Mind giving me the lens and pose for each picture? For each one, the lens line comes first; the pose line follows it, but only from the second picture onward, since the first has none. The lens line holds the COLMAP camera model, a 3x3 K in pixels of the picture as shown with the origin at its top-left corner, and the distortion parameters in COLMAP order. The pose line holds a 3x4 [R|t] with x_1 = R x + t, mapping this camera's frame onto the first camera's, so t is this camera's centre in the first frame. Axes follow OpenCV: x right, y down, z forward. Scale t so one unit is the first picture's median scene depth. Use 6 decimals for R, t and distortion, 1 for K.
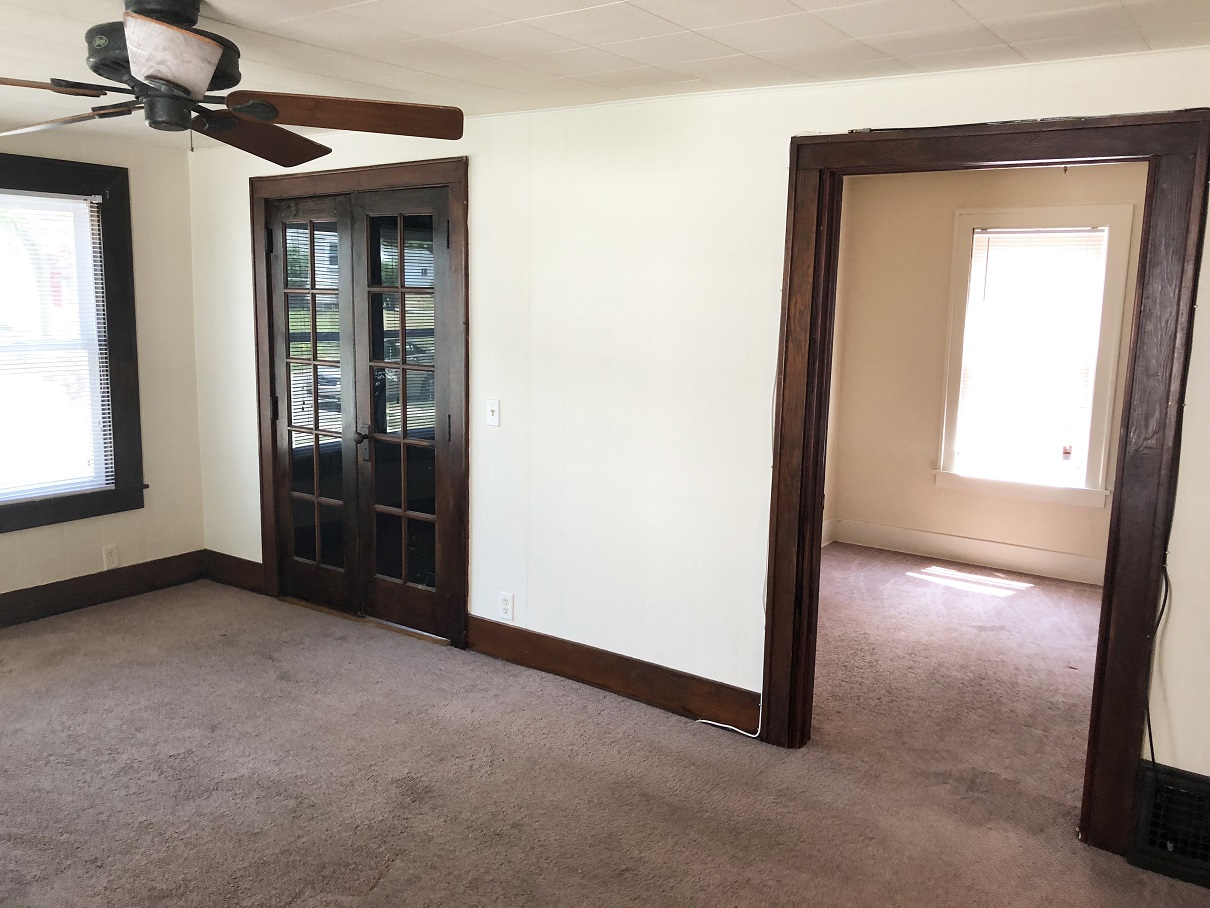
lens RADIAL K [[1009.8, 0, 606.0], [0, 1009.8, 441.3], [0, 0, 1]] dist [0.038725, -0.003985]
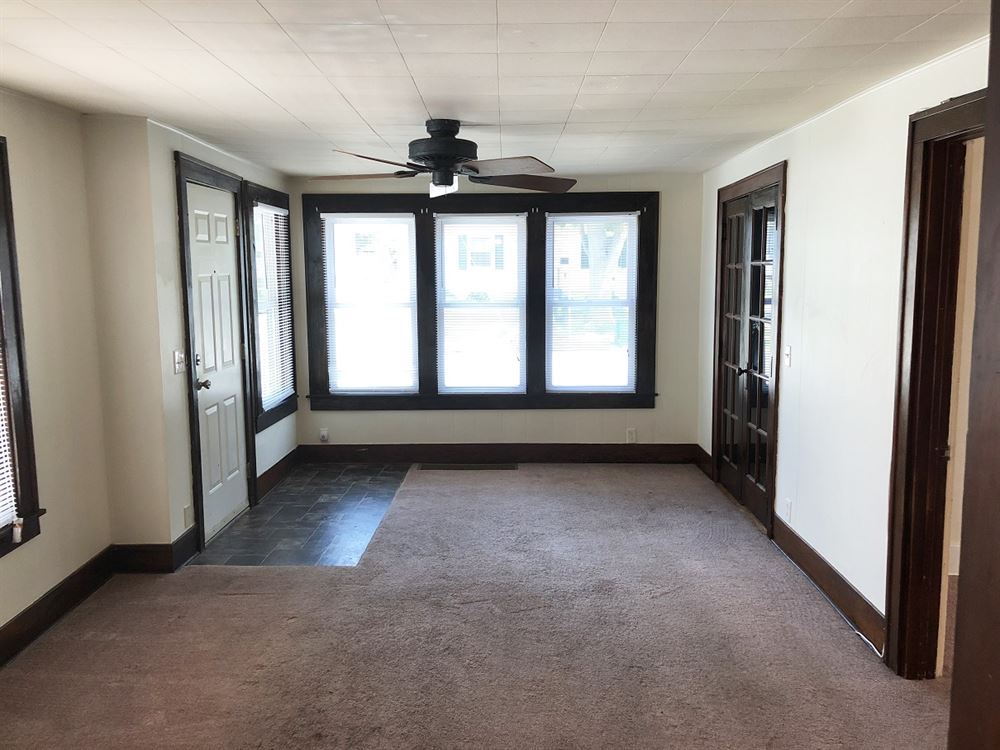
lens RADIAL K [[821.5, 0, 497.6], [0, 821.5, 364.0], [0, 0, 1]] dist [-0.001525, -0.003843]
pose [[0.568319, 0.077561, -0.819144, 0.526951], [-0.113073, 0.993464, 0.015618, 0.007033], [0.815002, 0.083747, 0.573375, 0.102811]]
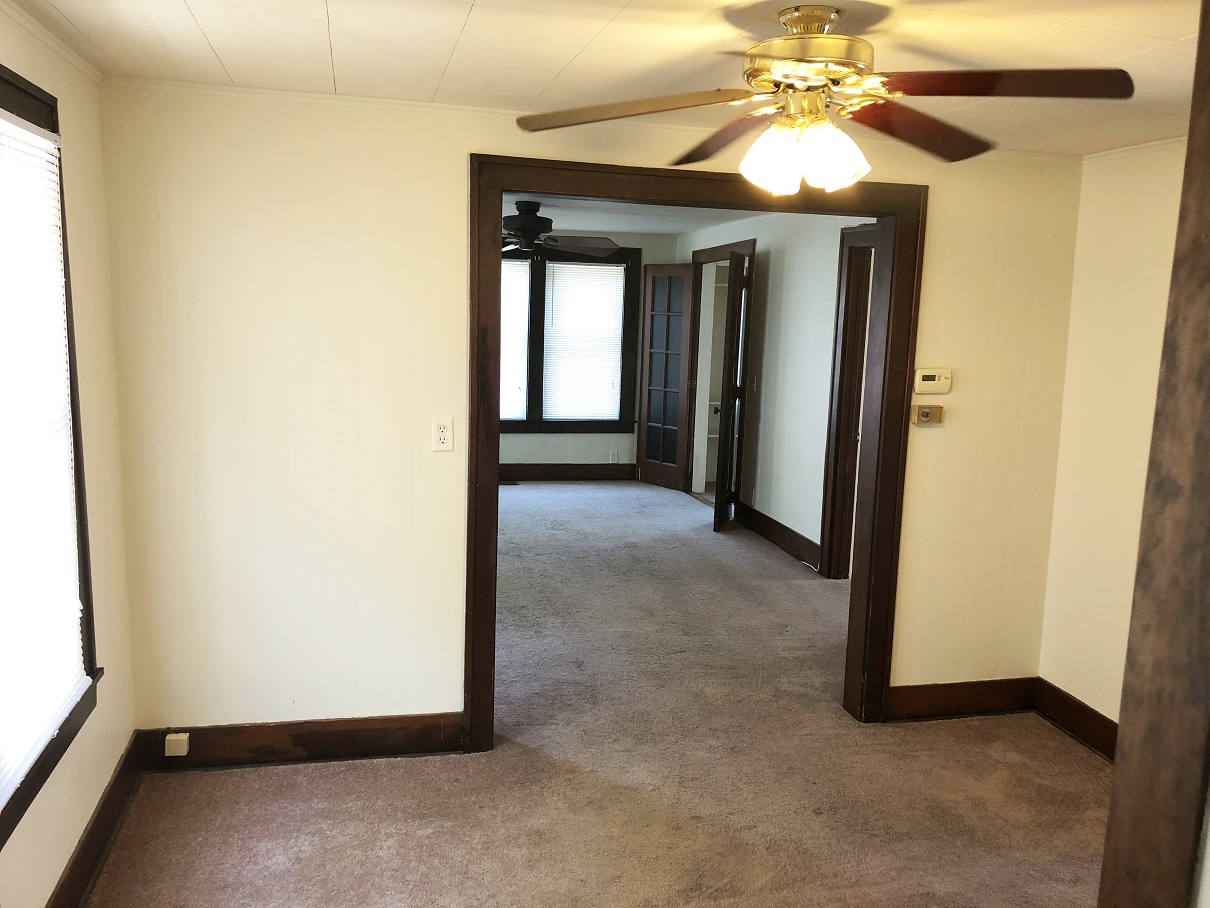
lens RADIAL K [[989.7, 0, 605.0], [0, 989.7, 454.0], [0, 0, 1]] dist [-0.007252, -0.002702]
pose [[0.746875, 0.105545, -0.656535, 0.817759], [-0.121901, 0.992323, 0.020852, 0.088314], [0.653696, 0.064458, 0.754008, -0.437843]]
